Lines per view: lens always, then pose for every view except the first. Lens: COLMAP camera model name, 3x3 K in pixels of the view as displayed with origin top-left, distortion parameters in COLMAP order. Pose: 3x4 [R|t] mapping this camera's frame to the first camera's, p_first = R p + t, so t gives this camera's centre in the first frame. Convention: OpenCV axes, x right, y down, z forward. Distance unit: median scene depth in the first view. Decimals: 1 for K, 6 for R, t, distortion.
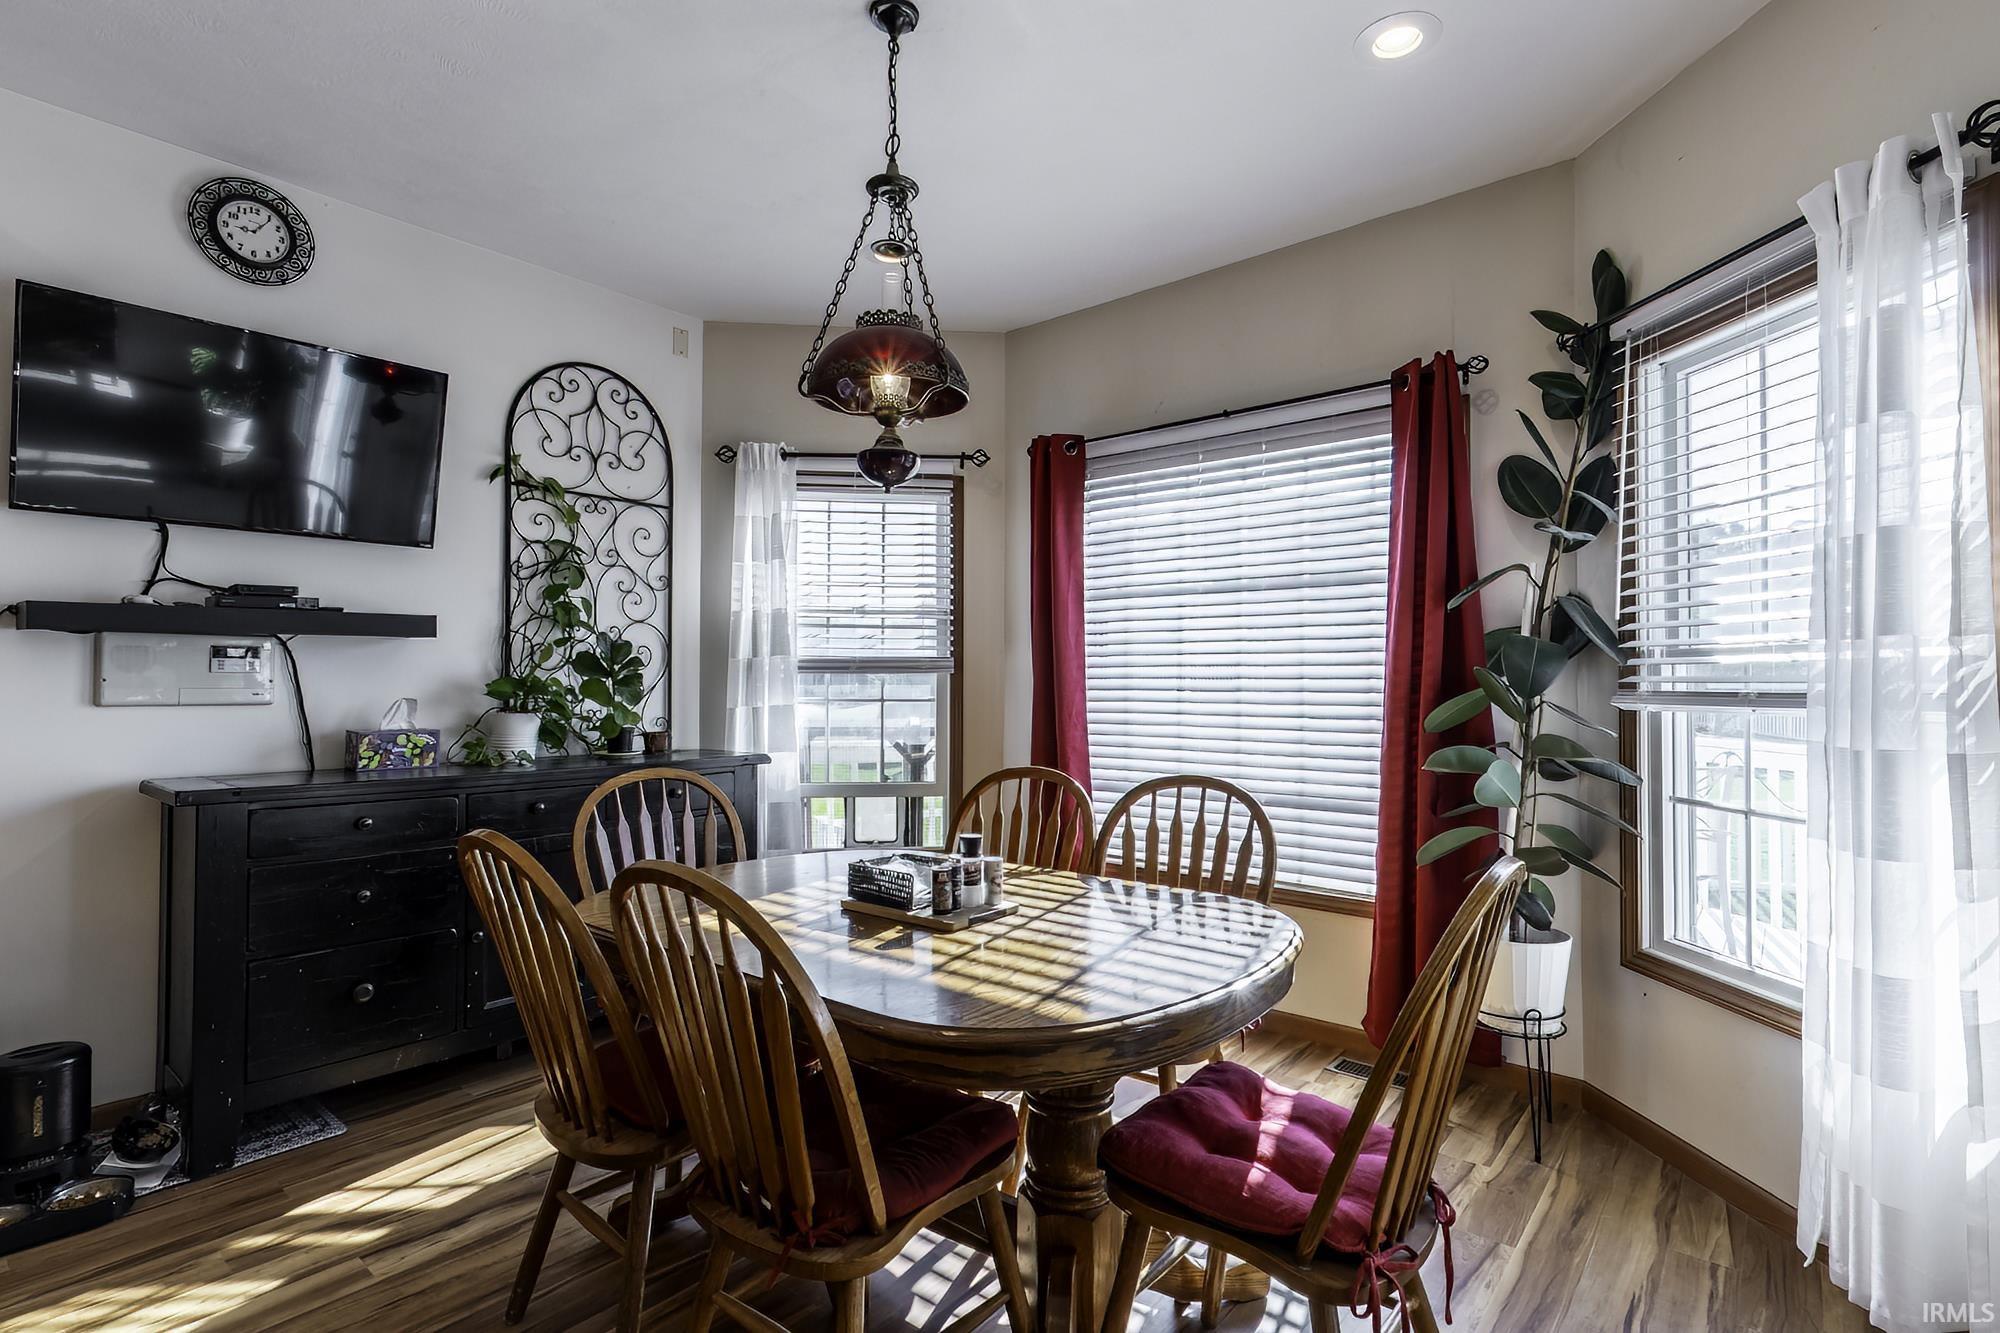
lens RADIAL K [[961.1, 0, 1015.5], [0, 961.1, 671.9], [0, 0, 1]] dist [-0.003160, 0.000537]
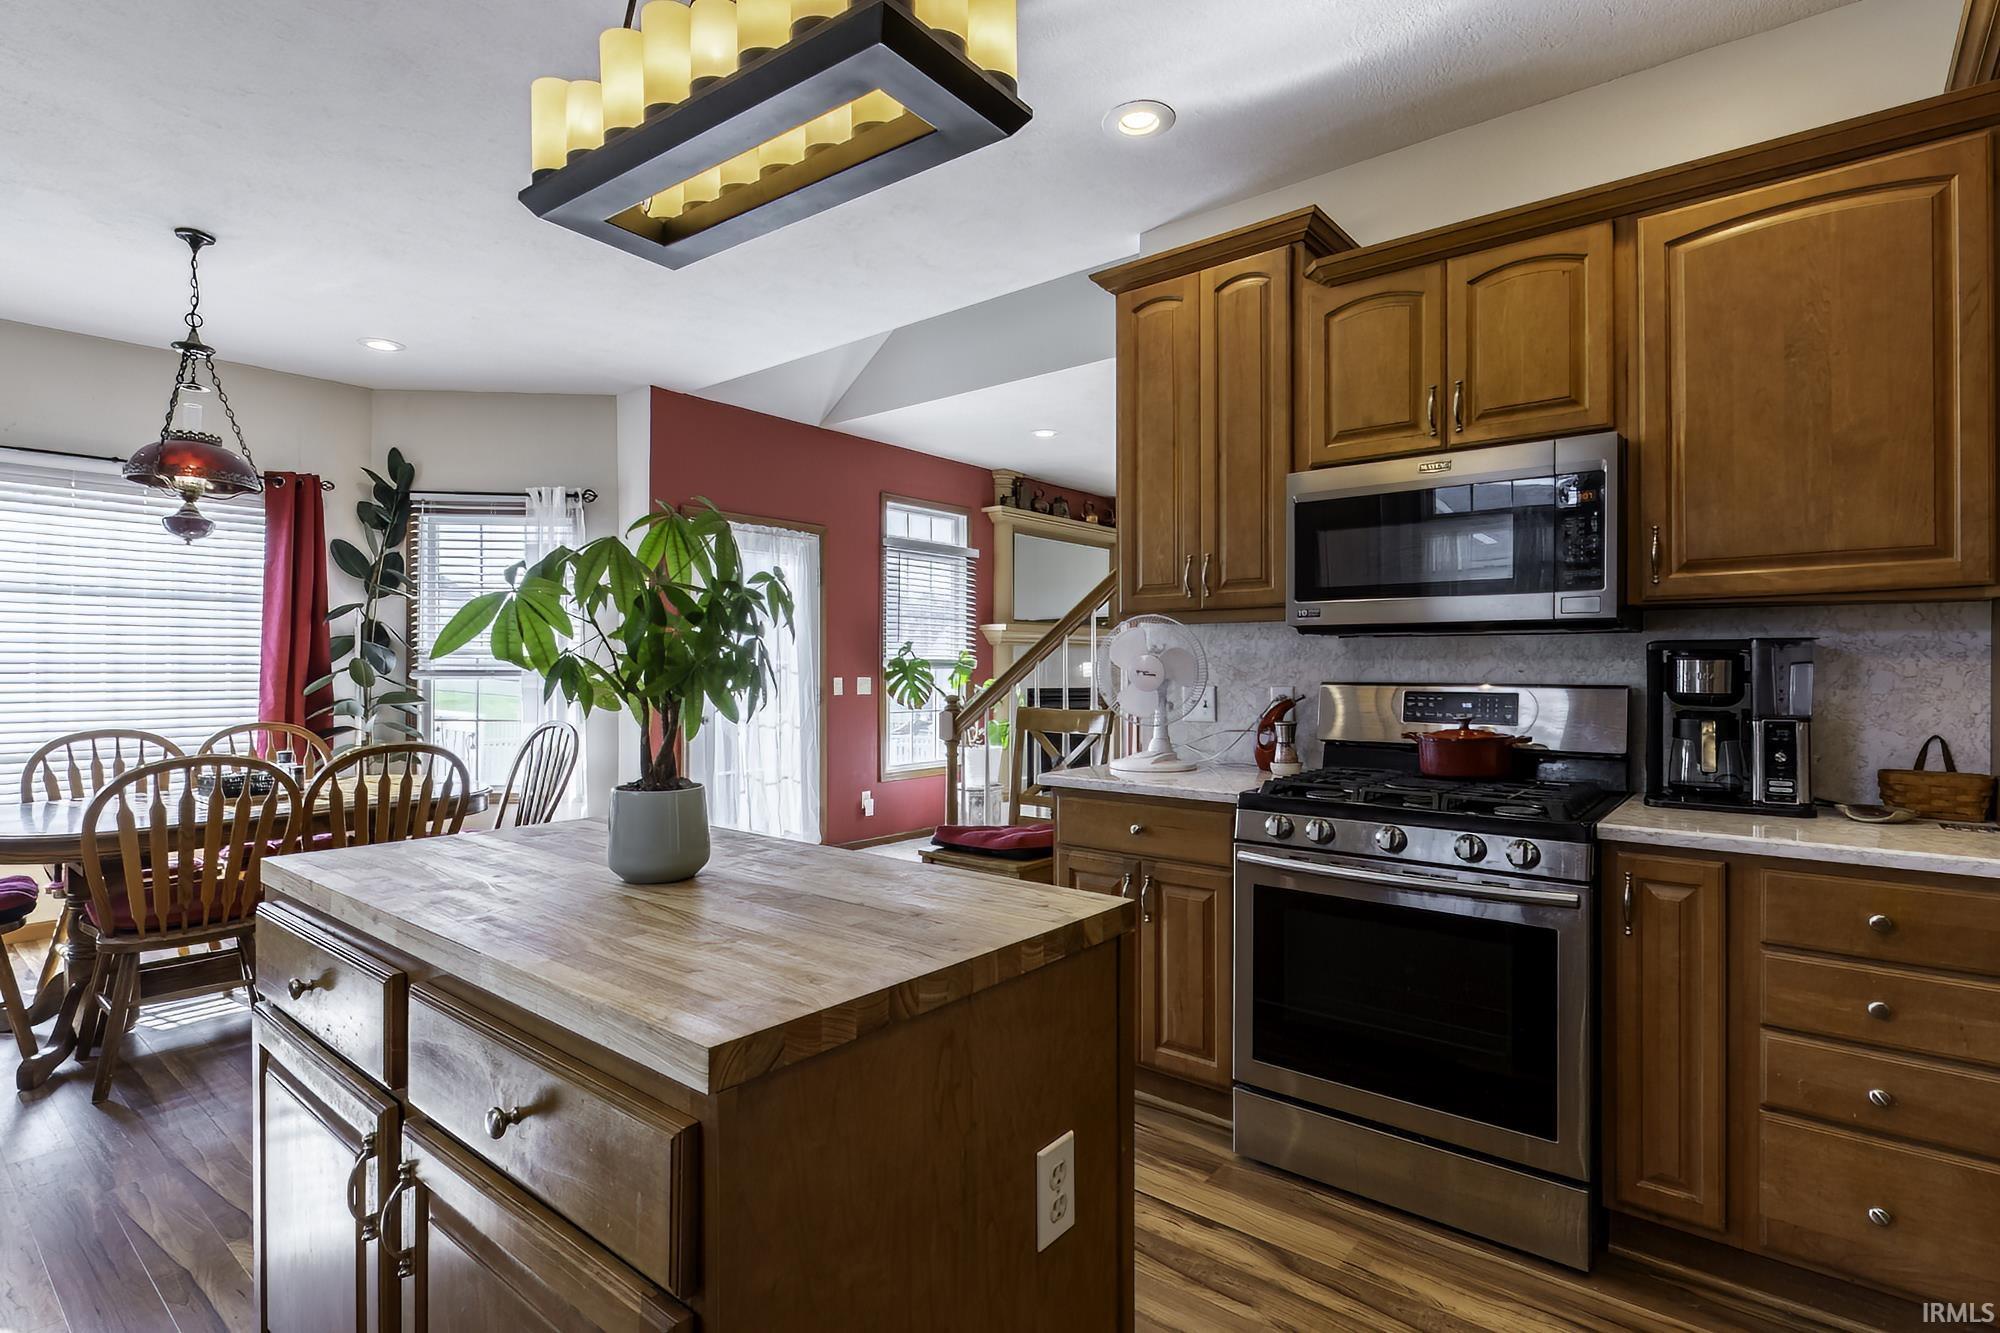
lens RADIAL K [[961.1, 0, 979.0], [0, 961.1, 663.5], [0, 0, 1]] dist [-0.003160, 0.000537]
pose [[0.016452, 0.001388, 0.999864, -1.188969], [-0.012147, 0.999926, -0.001188, -0.005777], [-0.999791, -0.012126, 0.016468, -0.215804]]
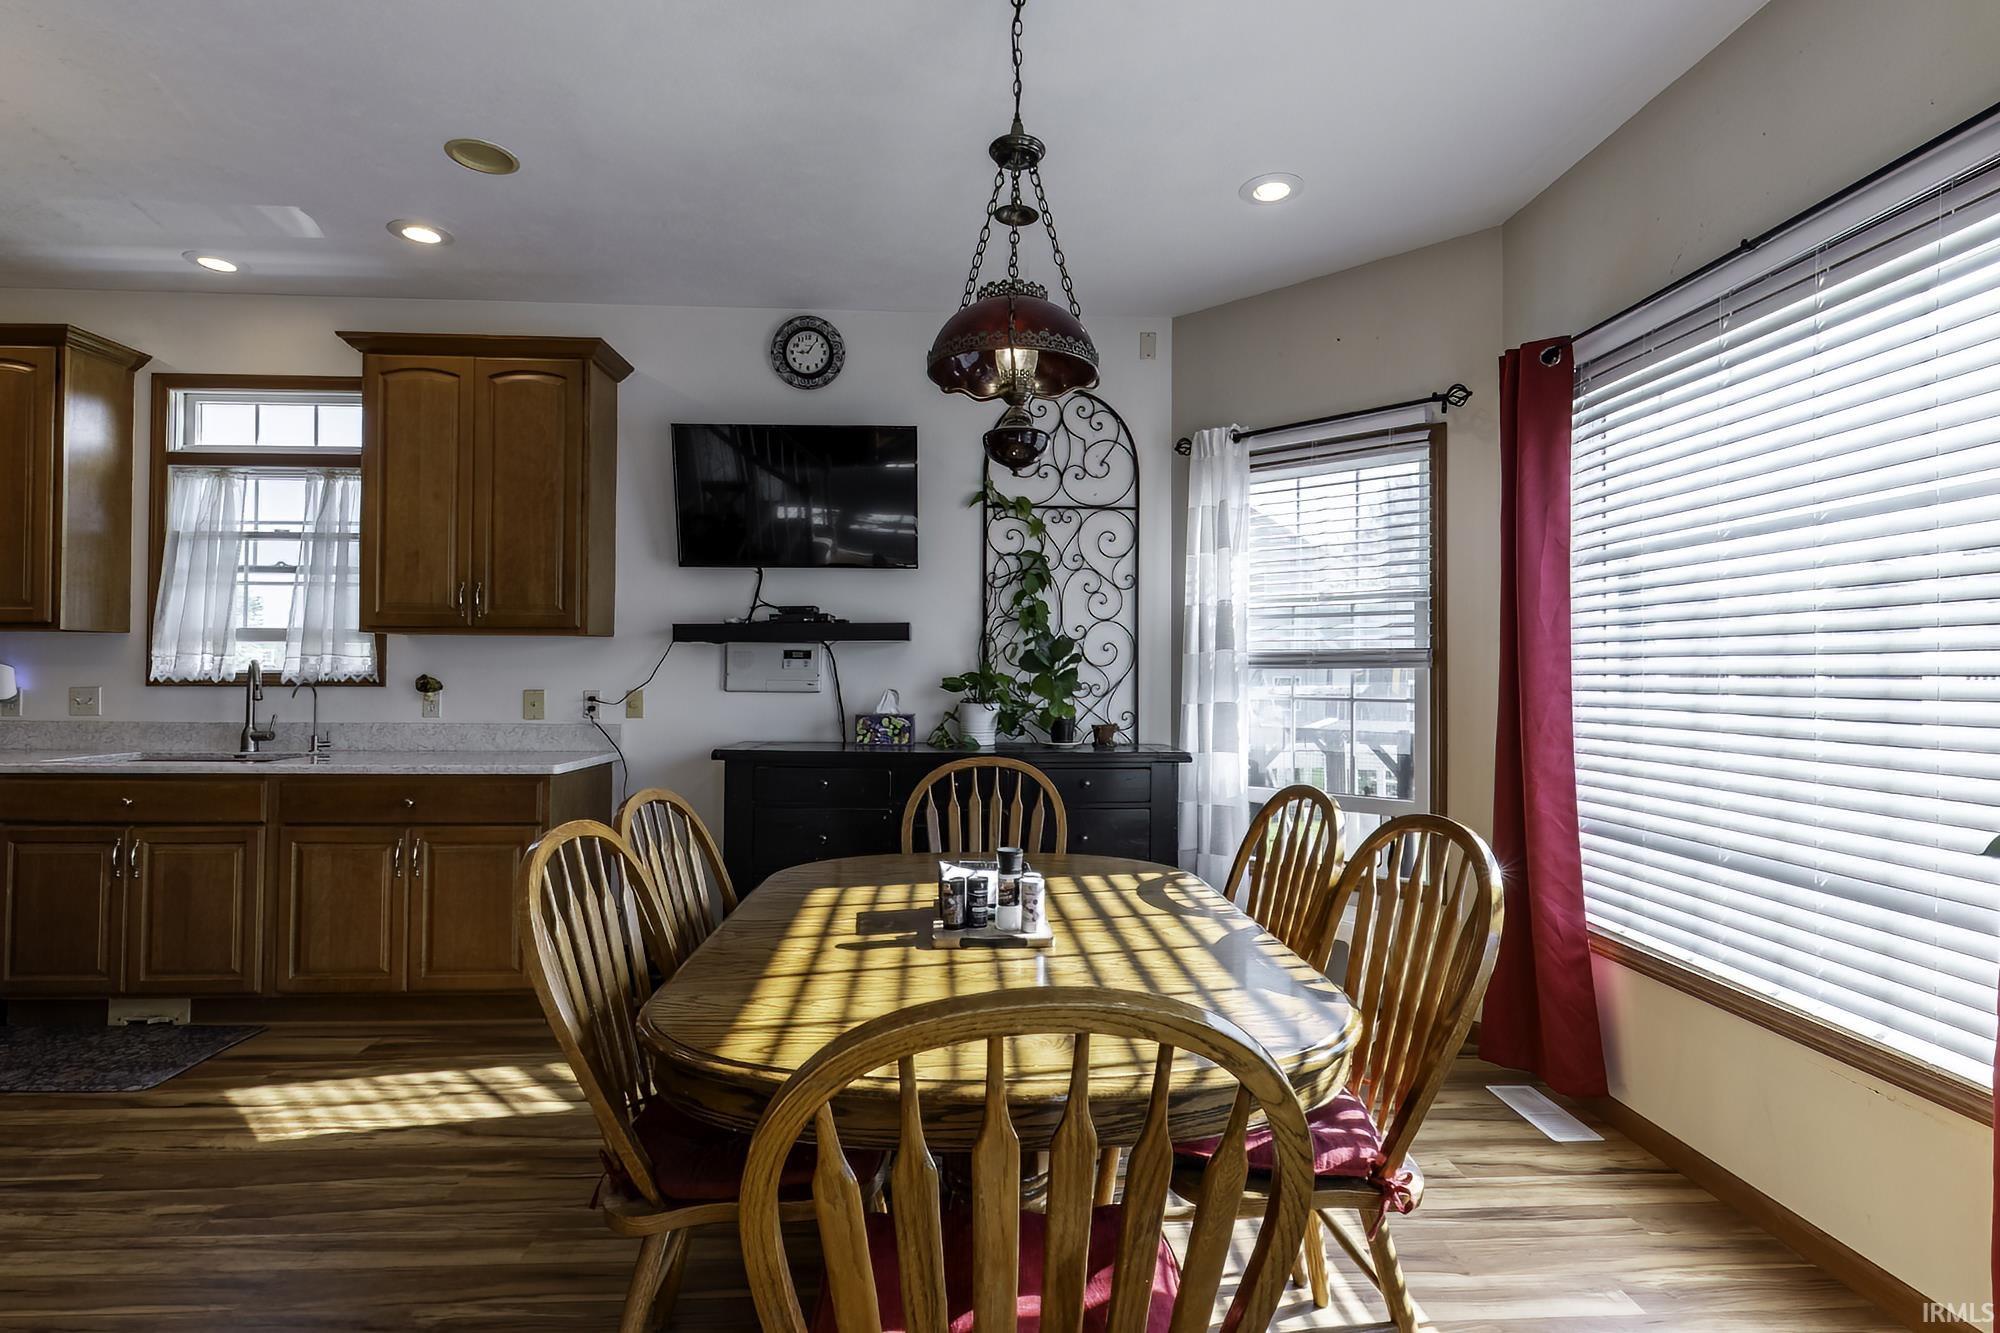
lens RADIAL K [[961.1, 0, 1000.0], [0, 961.1, 662.9], [0, 0, 1]] dist [-0.003160, 0.000537]
pose [[0.667770, -0.006739, -0.744337, 0.399910], [0.003262, 0.999976, -0.006128, 0.001340], [0.744360, 0.001664, 0.667776, 0.259613]]
